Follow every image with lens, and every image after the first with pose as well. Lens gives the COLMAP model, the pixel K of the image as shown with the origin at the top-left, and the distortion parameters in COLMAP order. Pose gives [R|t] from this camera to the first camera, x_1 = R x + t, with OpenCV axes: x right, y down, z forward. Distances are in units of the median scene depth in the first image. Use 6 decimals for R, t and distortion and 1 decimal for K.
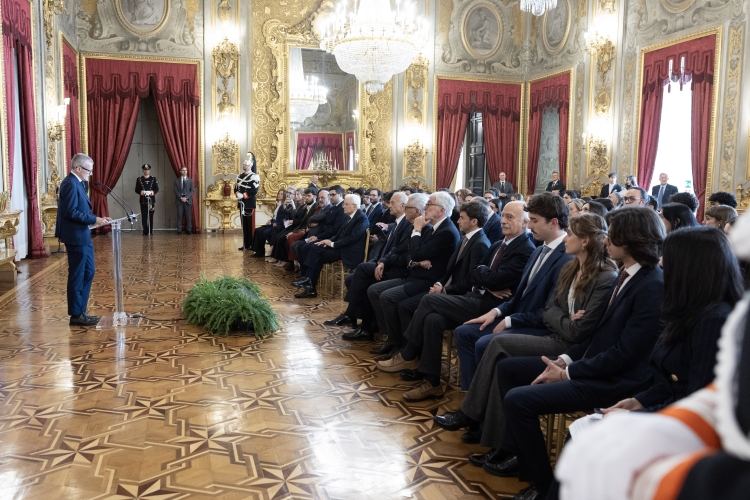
lens RADIAL K [[607.1, 0, 352.3], [0, 607.1, 240.5], [0, 0, 1]] dist [-0.029857, 0.014779]
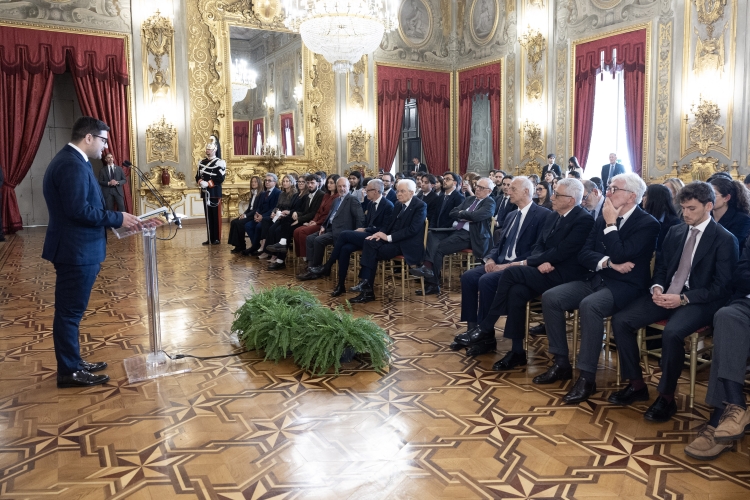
lens RADIAL K [[557.3, 0, 410.0], [0, 557.3, 212.1], [0, 0, 1]] dist [-0.003185, 0.000507]
pose [[0.959538, -0.041061, 0.278569, -0.091413], [0.045045, 0.998954, -0.007915, -0.009365], [-0.277952, 0.020143, 0.960384, 0.096293]]
